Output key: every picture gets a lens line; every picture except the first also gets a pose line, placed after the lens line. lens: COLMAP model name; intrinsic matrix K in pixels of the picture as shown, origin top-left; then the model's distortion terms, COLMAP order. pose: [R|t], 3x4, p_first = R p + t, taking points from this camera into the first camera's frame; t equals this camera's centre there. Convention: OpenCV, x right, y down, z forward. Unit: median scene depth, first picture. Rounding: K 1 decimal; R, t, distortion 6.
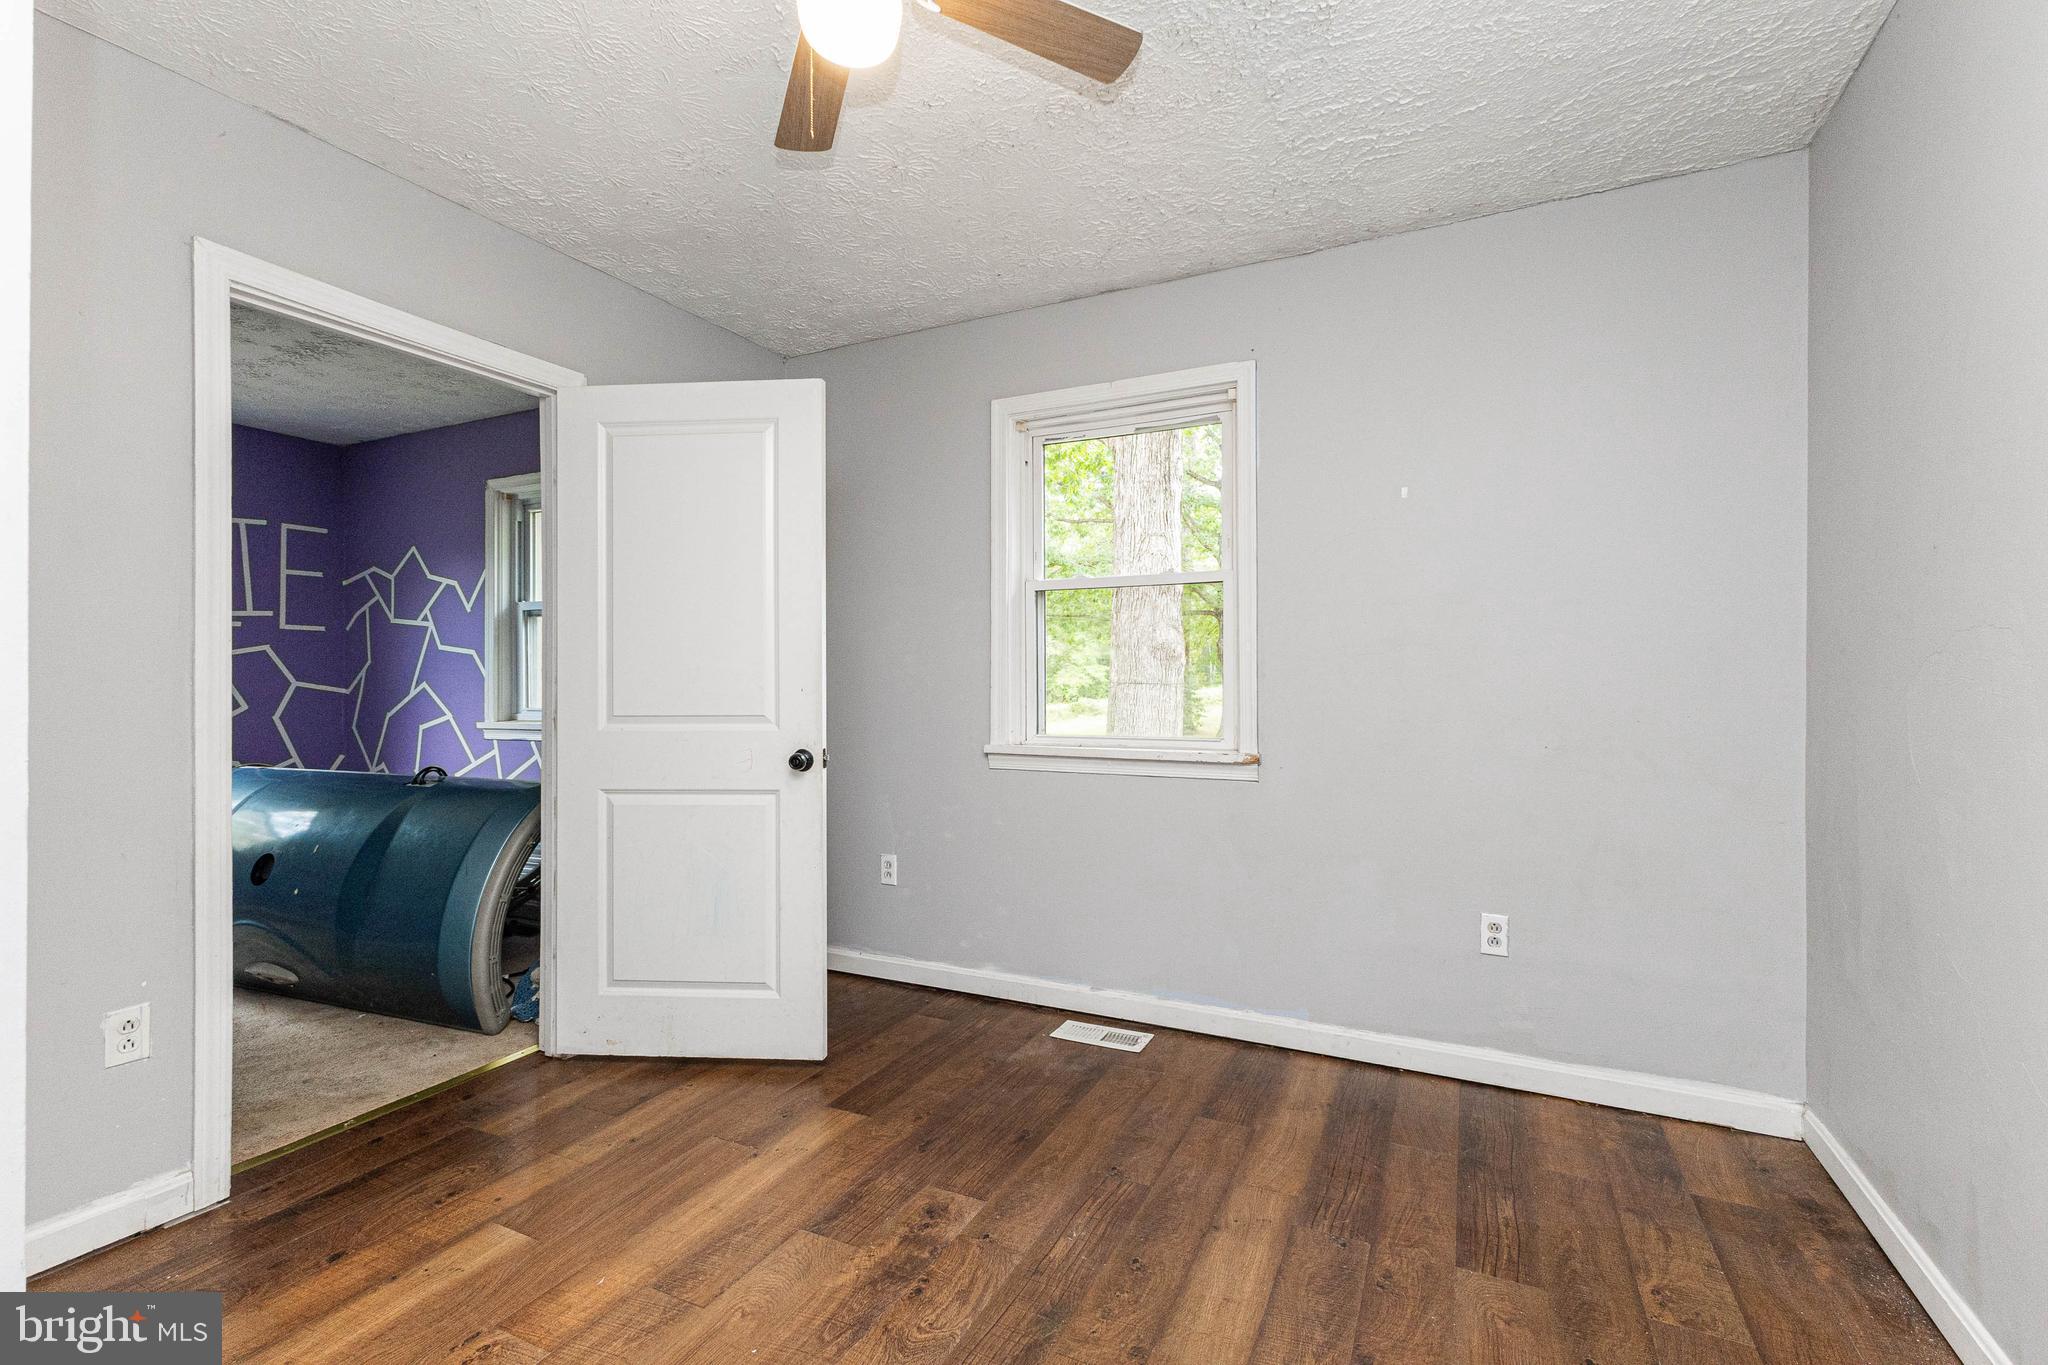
lens RADIAL K [[887.9, 0, 1031.0], [0, 887.9, 678.3], [0, 0, 1]] dist [0.008089, -0.000269]
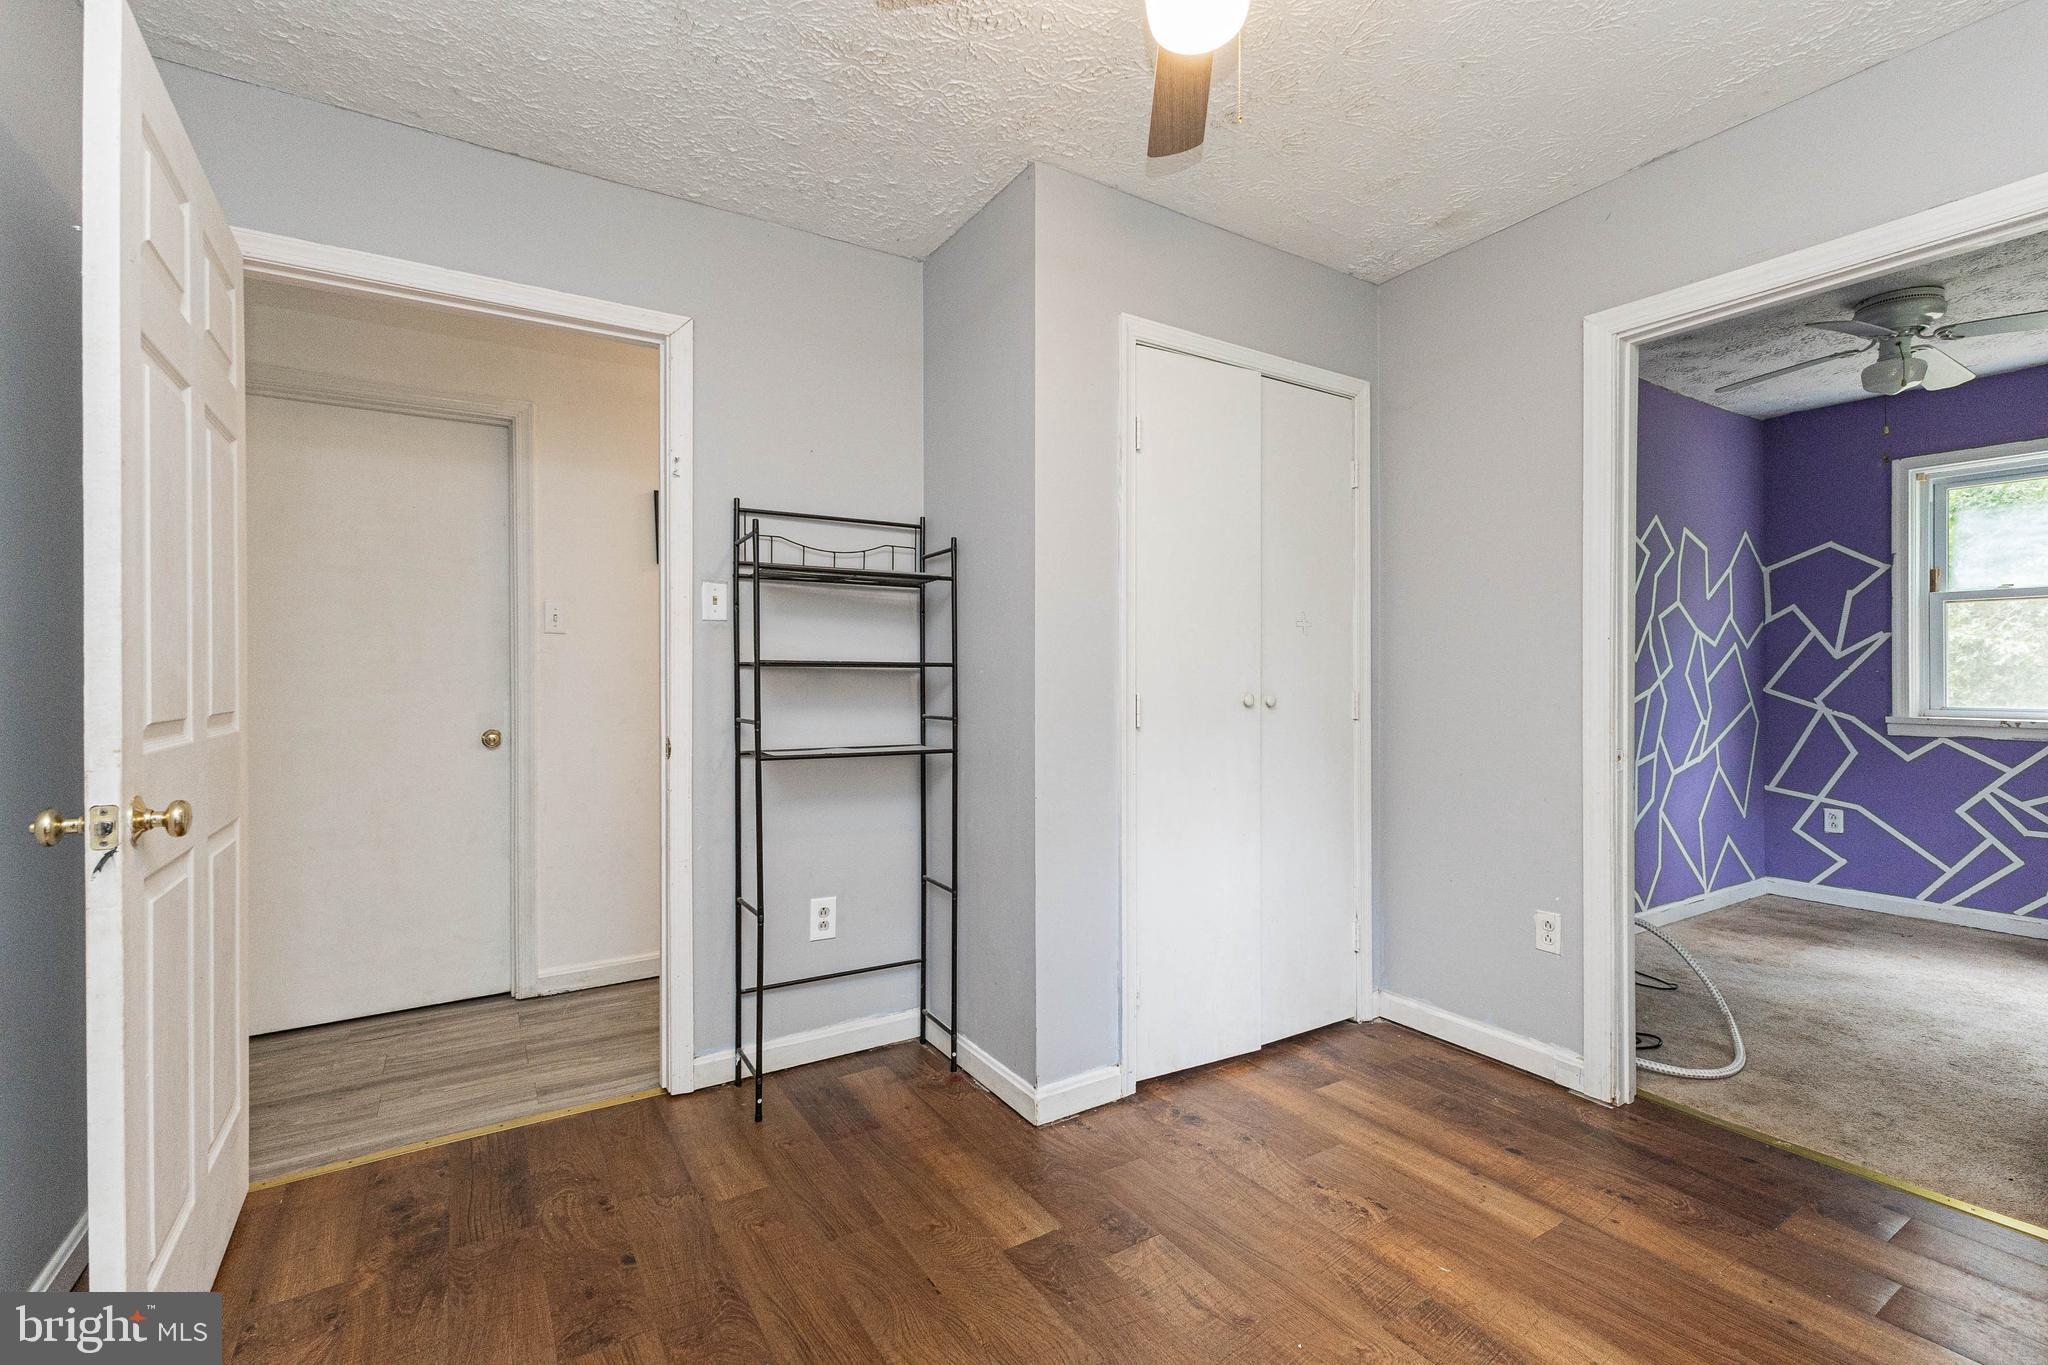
lens RADIAL K [[887.9, 0, 1025.8], [0, 887.9, 683.1], [0, 0, 1]] dist [0.008089, -0.000269]
pose [[-0.516905, 0.009676, -0.855988, 0.559690], [0.008287, 0.999946, 0.006298, 0.002581], [0.856002, -0.003838, -0.516958, 1.010817]]
